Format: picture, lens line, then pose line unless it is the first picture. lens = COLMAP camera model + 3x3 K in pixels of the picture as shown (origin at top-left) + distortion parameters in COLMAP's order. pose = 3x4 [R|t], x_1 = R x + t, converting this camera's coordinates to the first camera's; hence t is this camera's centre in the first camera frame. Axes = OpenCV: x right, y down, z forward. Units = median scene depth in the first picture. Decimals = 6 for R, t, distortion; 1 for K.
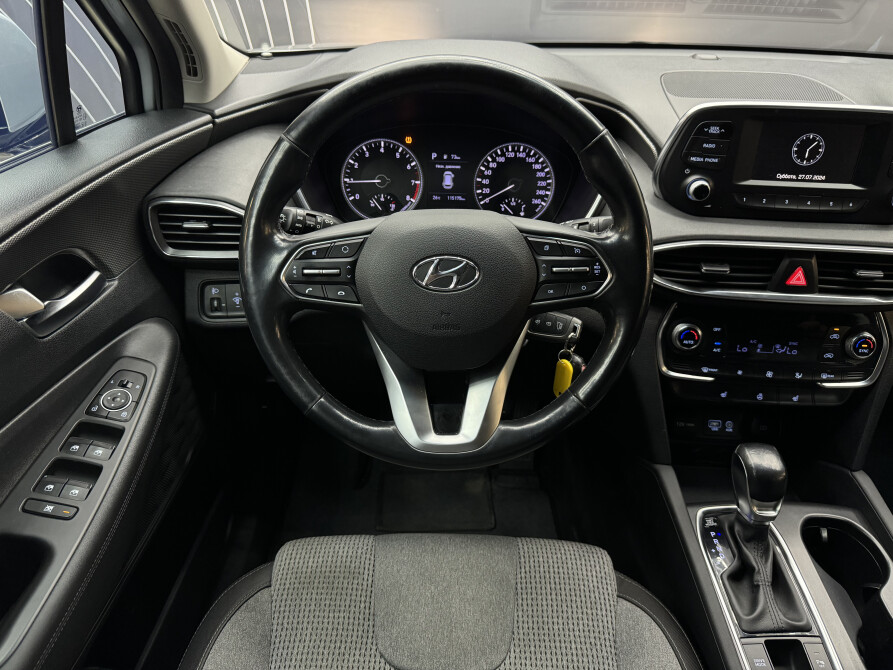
lens RADIAL K [[629.5, 0, 441.0], [0, 629.5, 336.1], [0, 0, 1]] dist [0.058888, -0.091482]
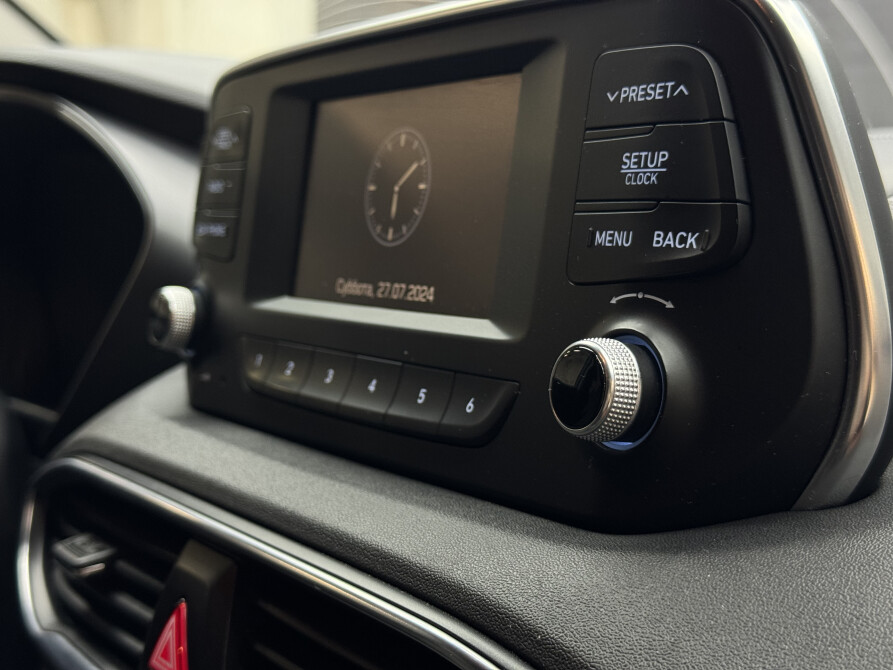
lens RADIAL K [[1283.2, 0, 443.4], [0, 1283.2, 338.2], [0, 0, 1]] dist [0.110479, 0.000000]
pose [[0.605294, 0.055741, -0.794048, 0.993348], [-0.427380, 0.864327, -0.265112, -0.105056], [0.671540, 0.499831, 0.546995, 0.737240]]
